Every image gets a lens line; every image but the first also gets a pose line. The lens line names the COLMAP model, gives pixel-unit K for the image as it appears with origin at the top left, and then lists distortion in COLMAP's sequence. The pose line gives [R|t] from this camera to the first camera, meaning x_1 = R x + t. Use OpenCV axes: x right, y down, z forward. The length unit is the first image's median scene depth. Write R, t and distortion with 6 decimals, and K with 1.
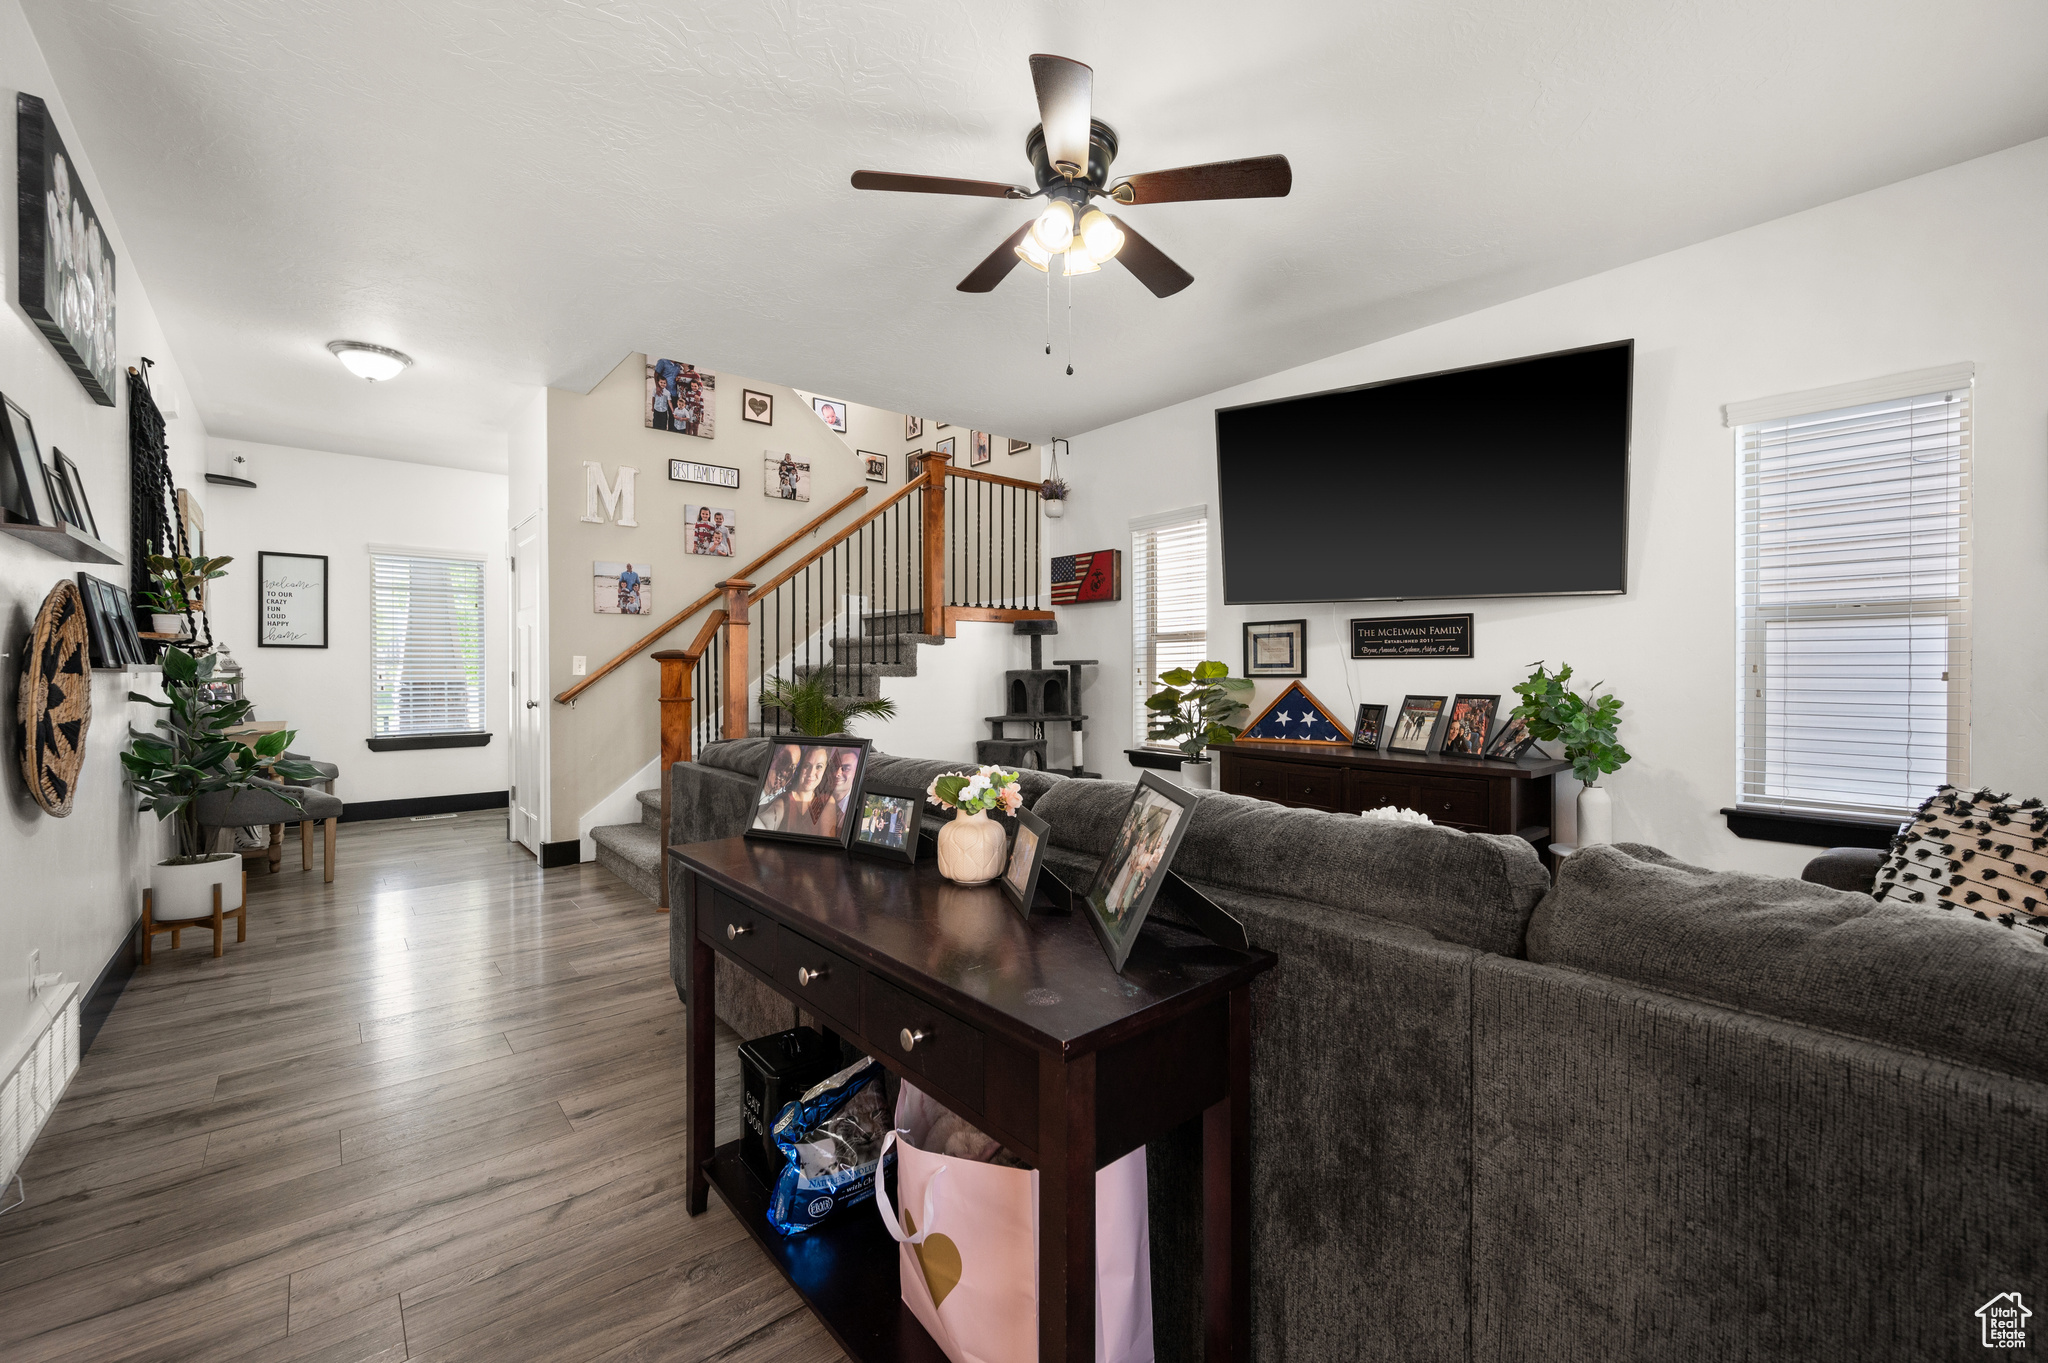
lens RADIAL K [[824.1, 0, 1027.5], [0, 824.1, 693.2], [0, 0, 1]] dist [-0.001187, 0.000013]
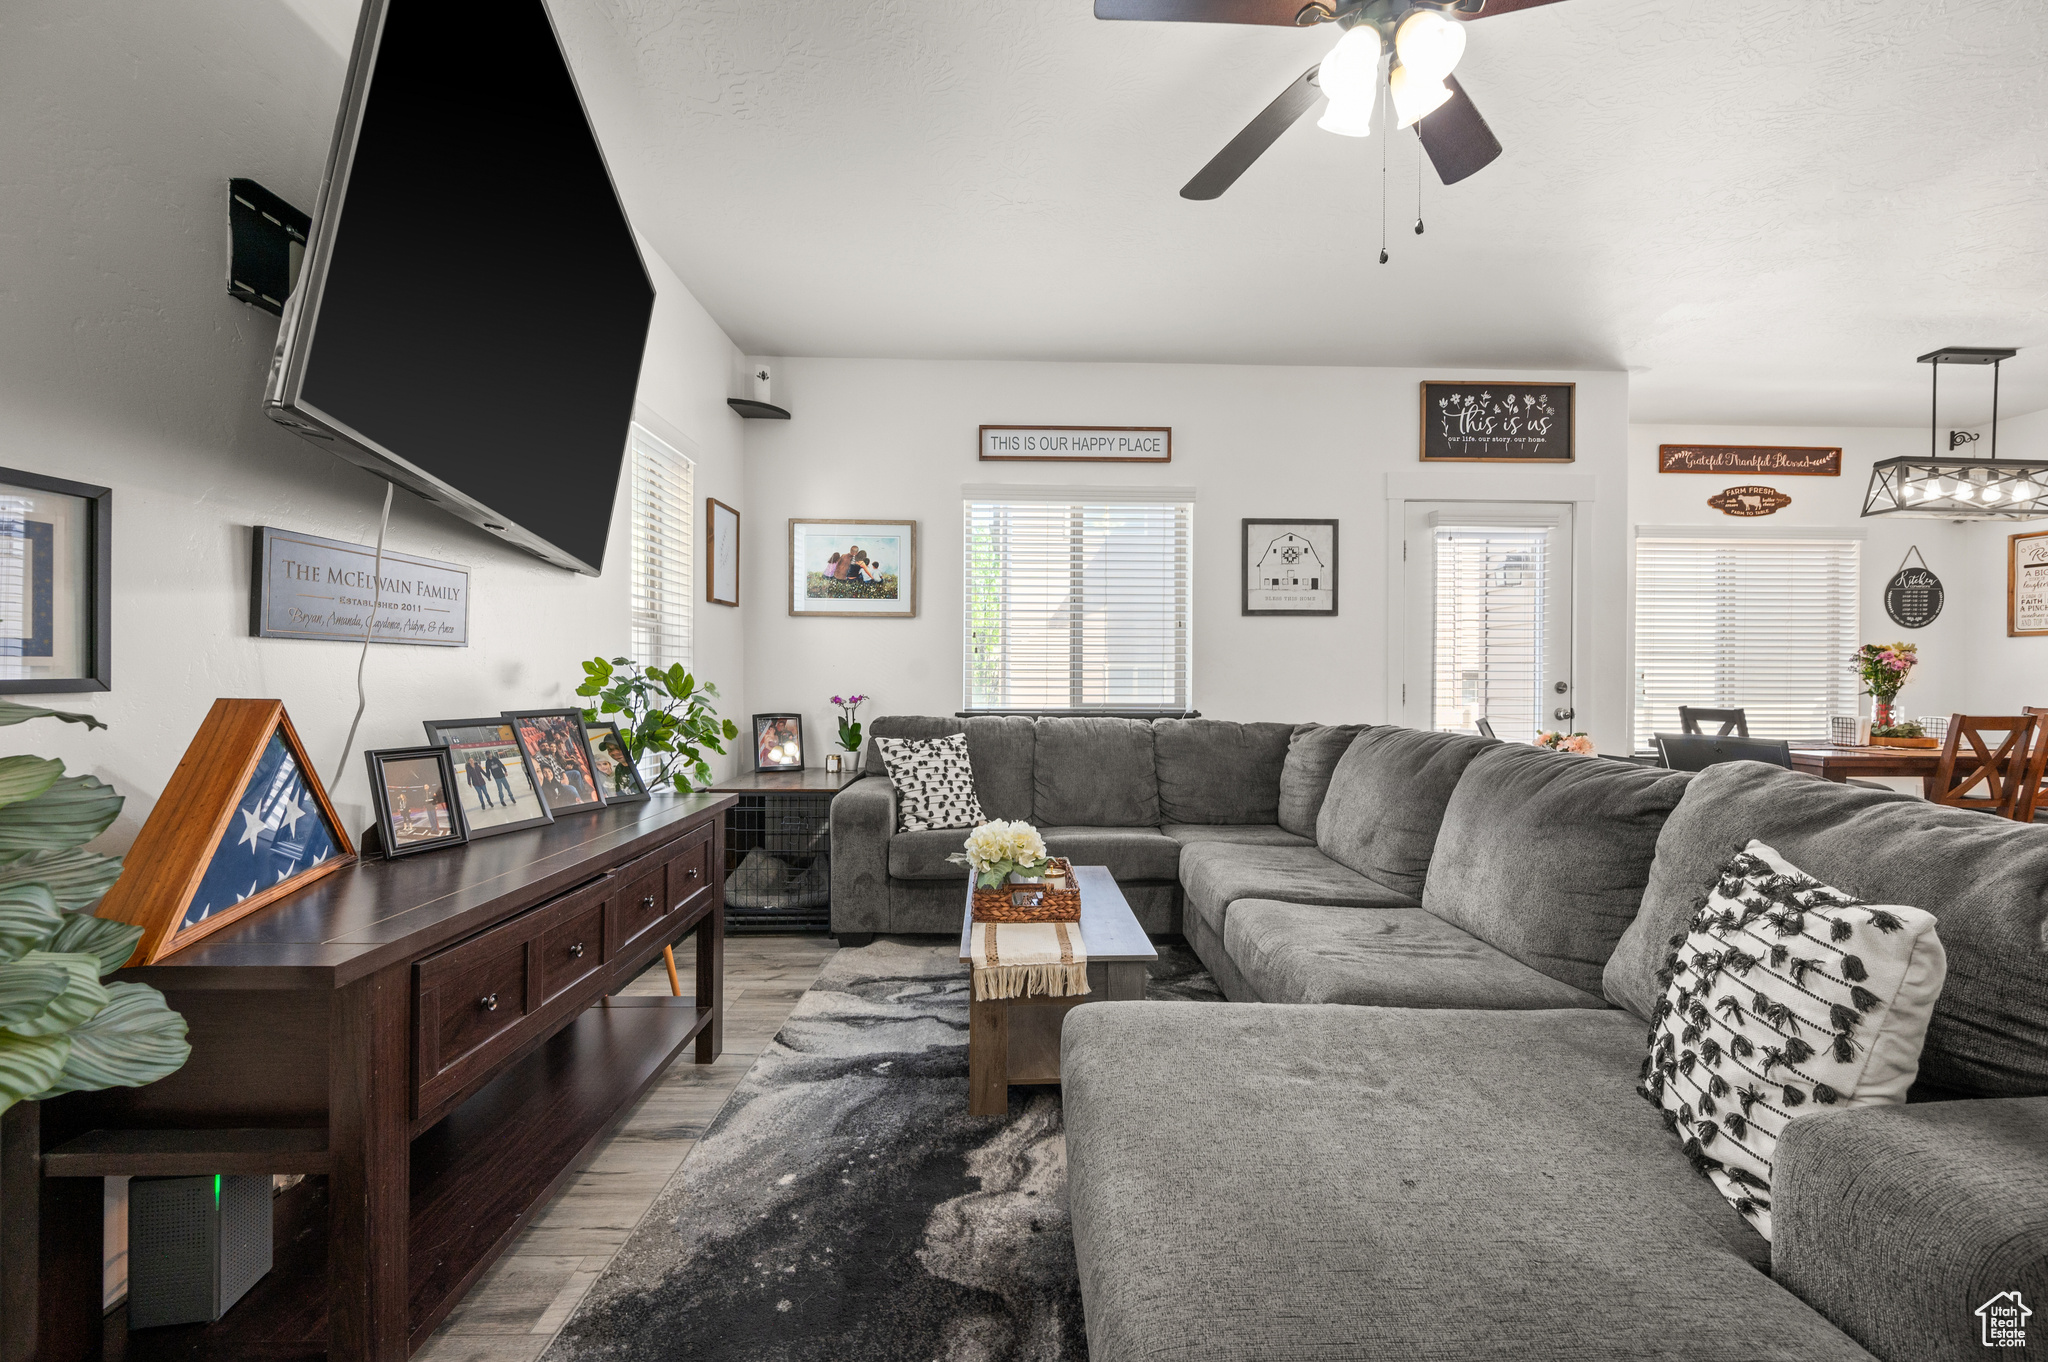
lens RADIAL K [[824.1, 0, 1027.5], [0, 824.1, 692.7], [0, 0, 1]] dist [-0.001187, 0.000013]
pose [[-0.772510, -0.016586, 0.634786, -0.096080], [0.013845, 0.998981, 0.042952, -0.026751], [-0.634852, 0.041969, -0.771493, 1.020385]]
